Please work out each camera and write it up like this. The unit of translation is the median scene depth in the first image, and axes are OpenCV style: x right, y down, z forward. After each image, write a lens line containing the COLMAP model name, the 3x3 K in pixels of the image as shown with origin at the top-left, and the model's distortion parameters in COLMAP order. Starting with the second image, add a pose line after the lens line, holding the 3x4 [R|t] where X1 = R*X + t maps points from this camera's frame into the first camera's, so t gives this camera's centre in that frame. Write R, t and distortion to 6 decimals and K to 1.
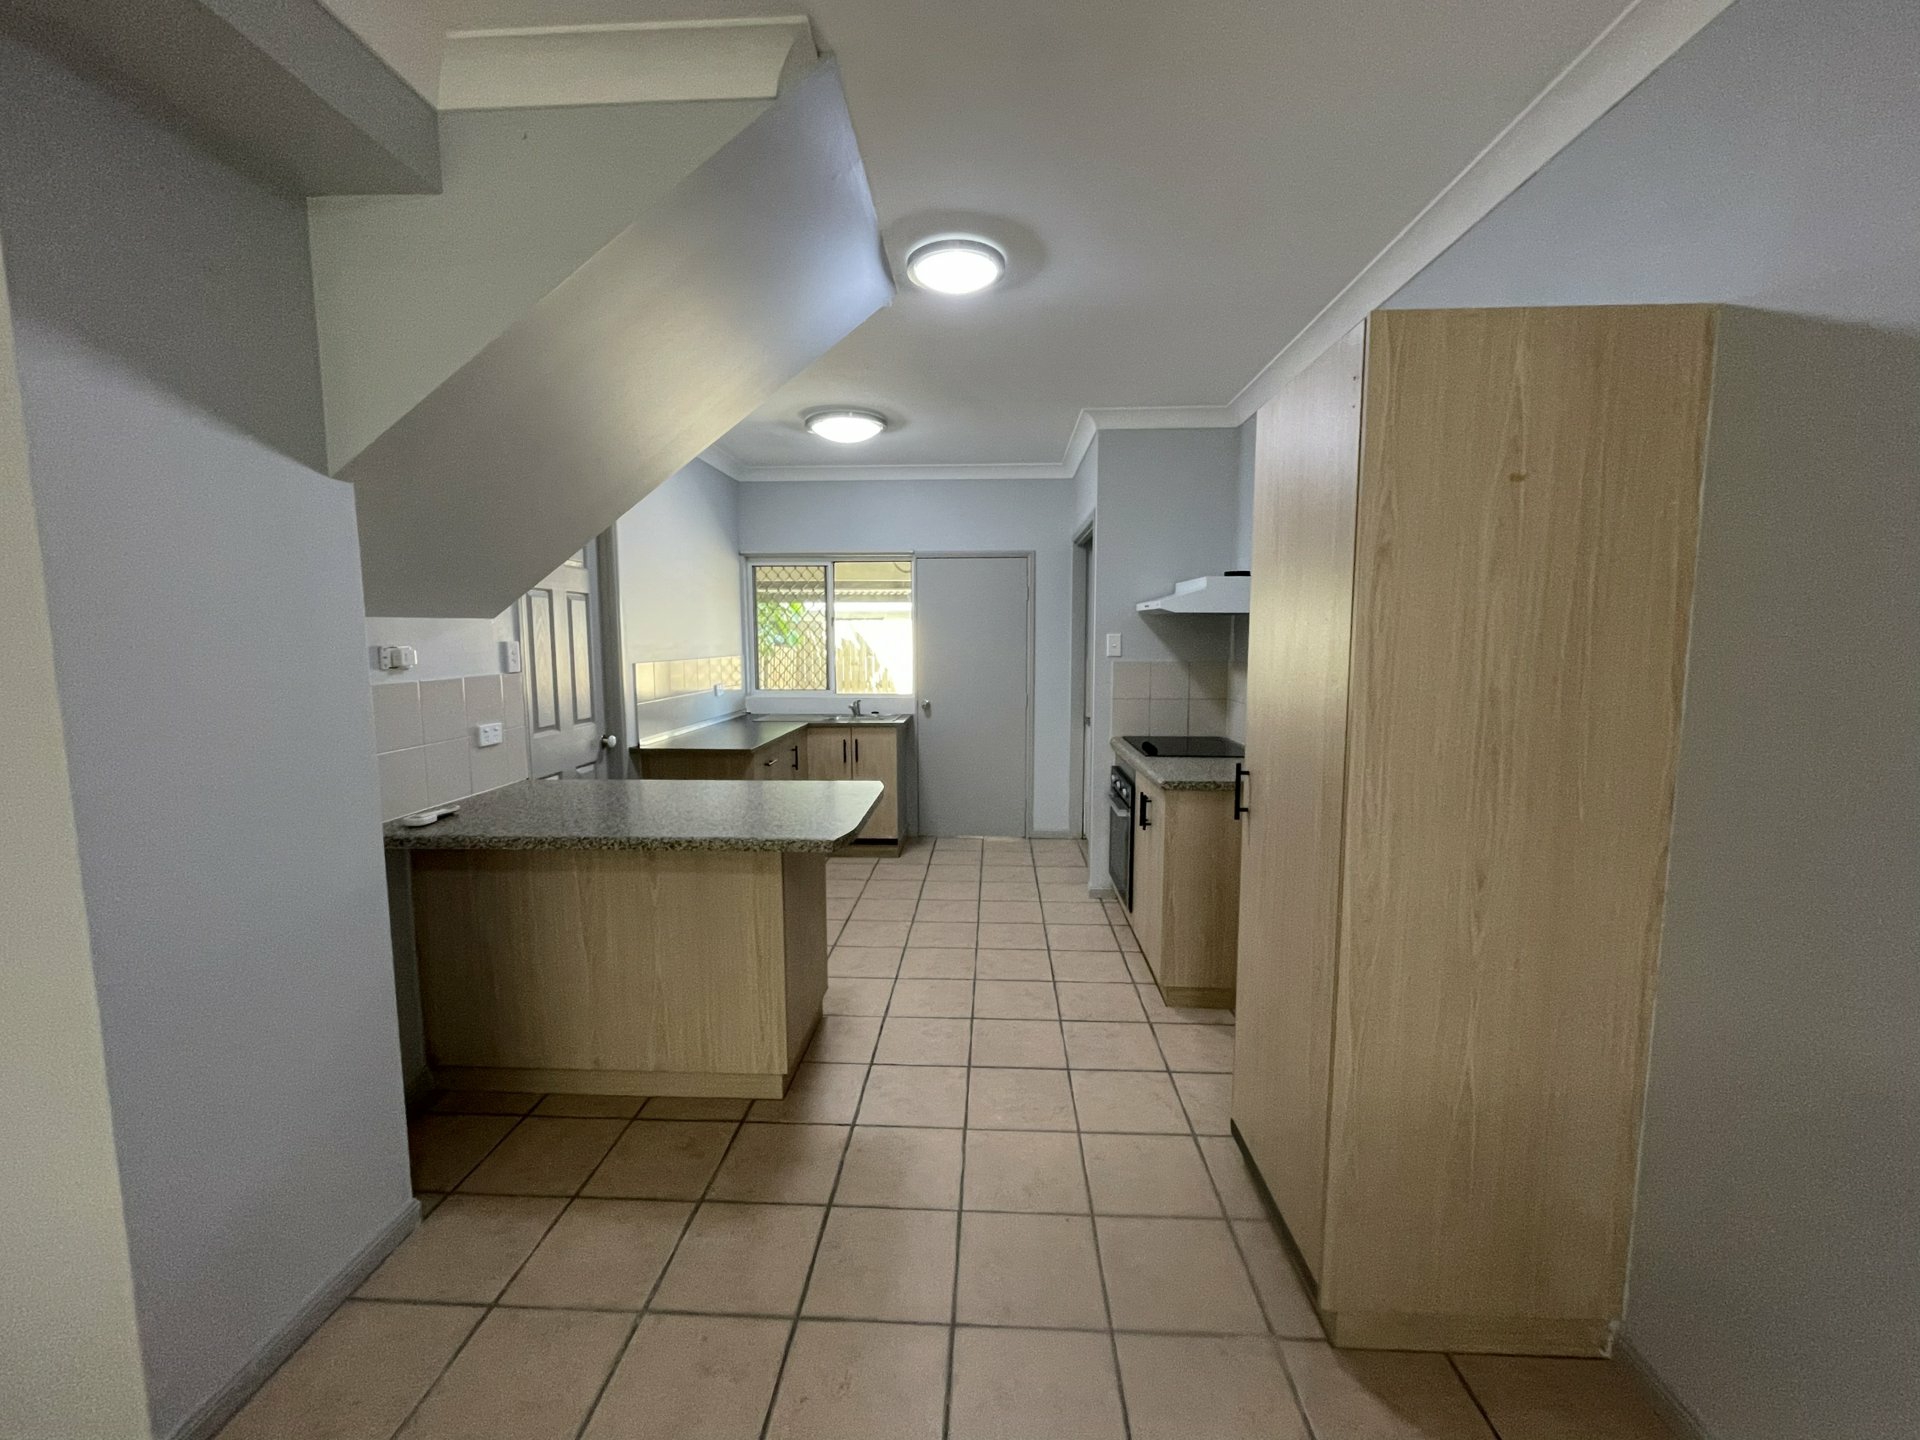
lens RADIAL K [[780.1, 0, 960.0], [0, 780.1, 720.0], [0, 0, 1]] dist [0.002124, 0.000113]
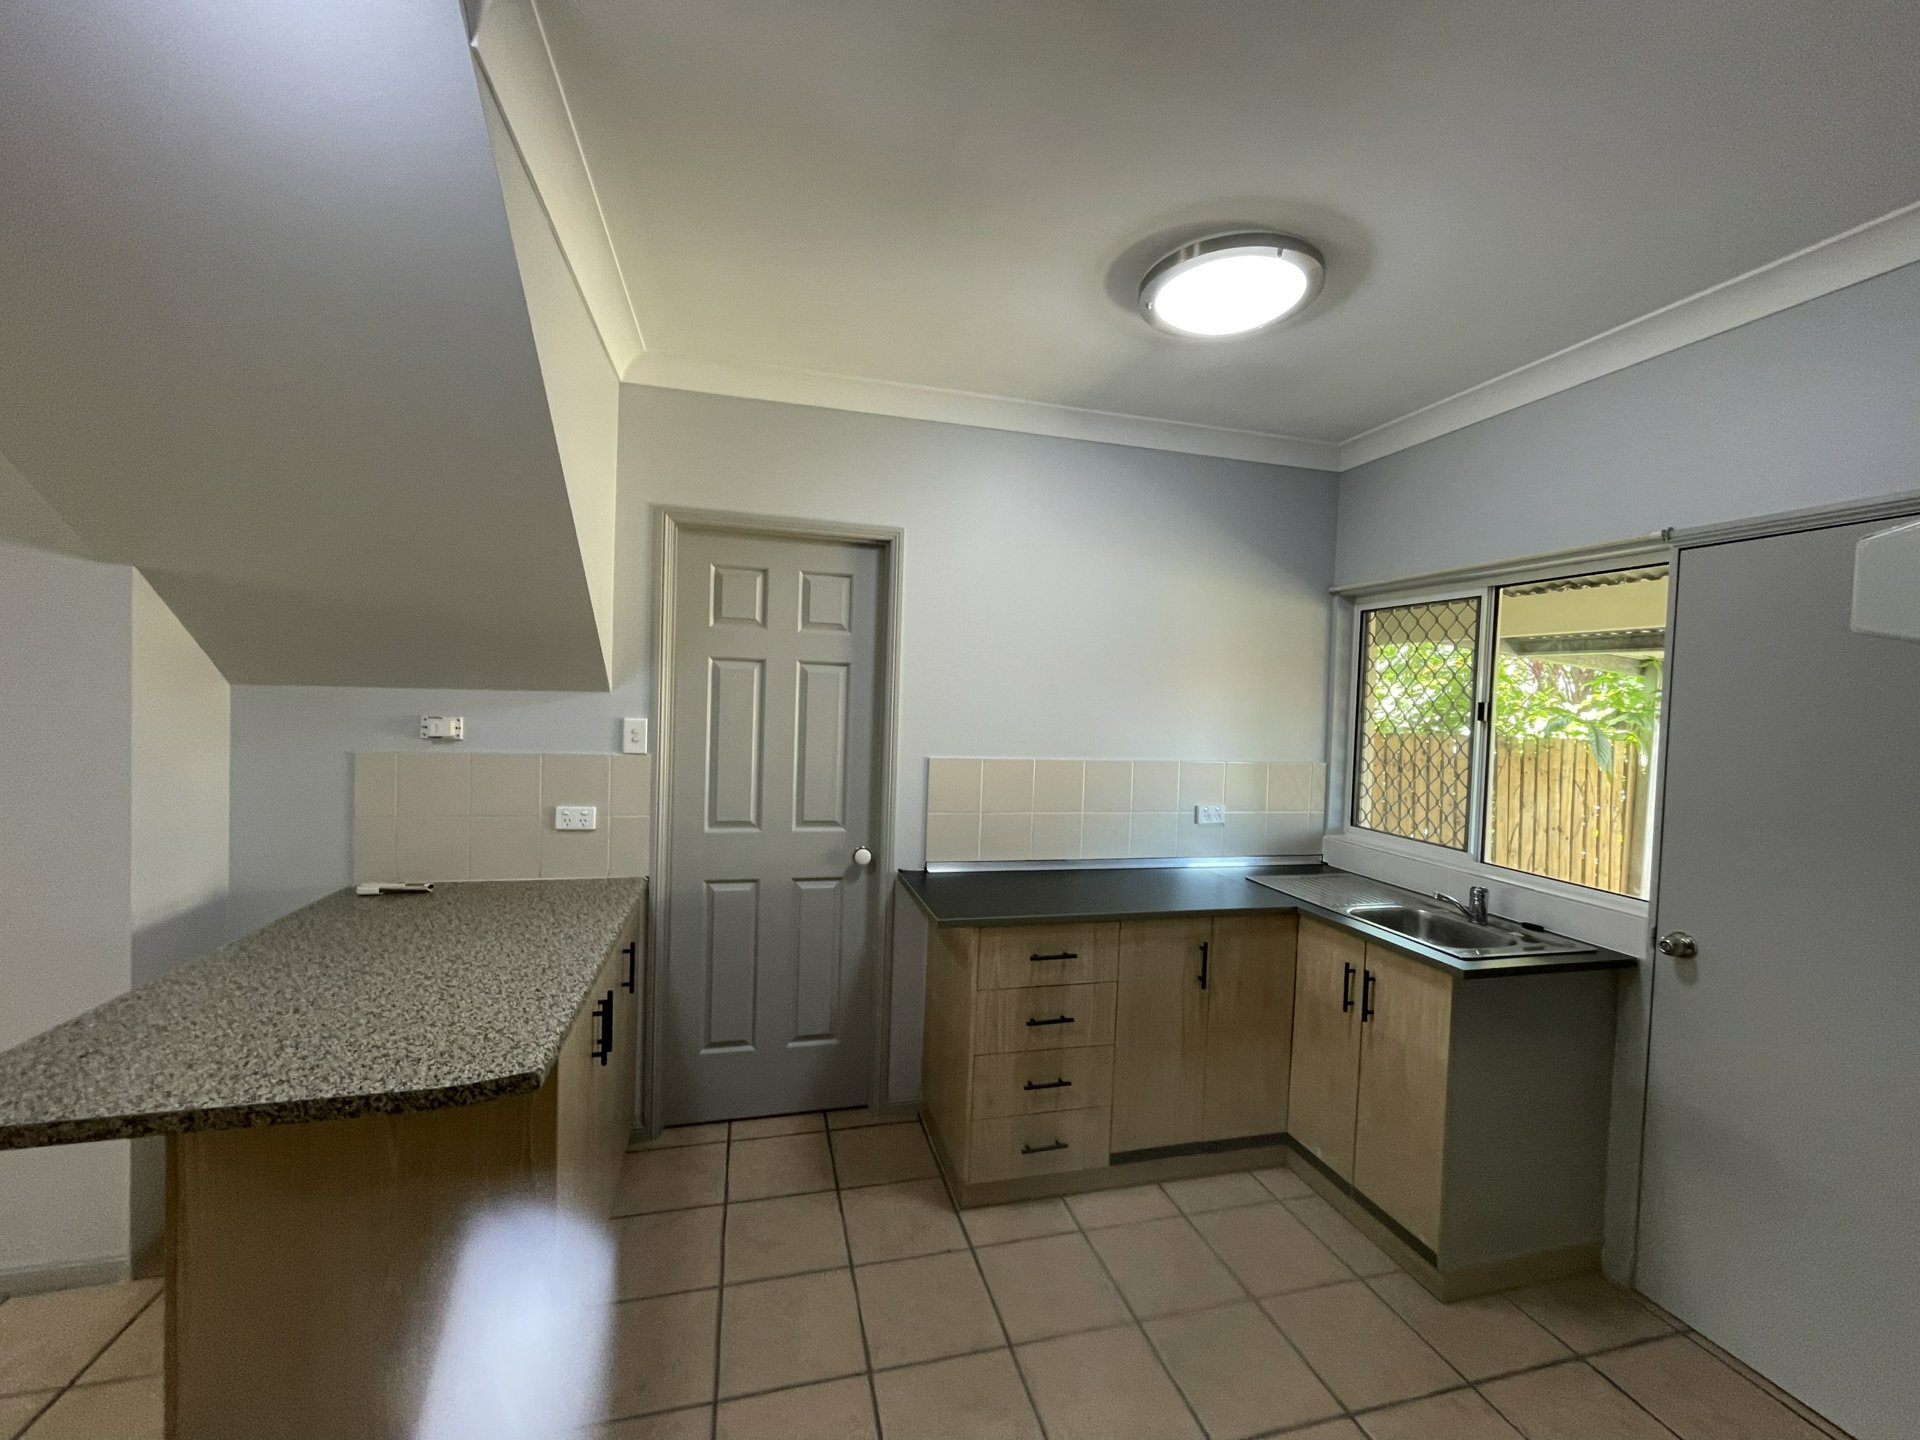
lens RADIAL K [[780.1, 0, 960.0], [0, 780.1, 720.0], [0, 0, 1]] dist [0.002124, 0.000113]
pose [[0.307781, 0.039629, -0.950632, 0.241353], [-0.138370, 0.990374, -0.003513, -0.093506], [0.941342, 0.132620, 0.310302, 0.686111]]
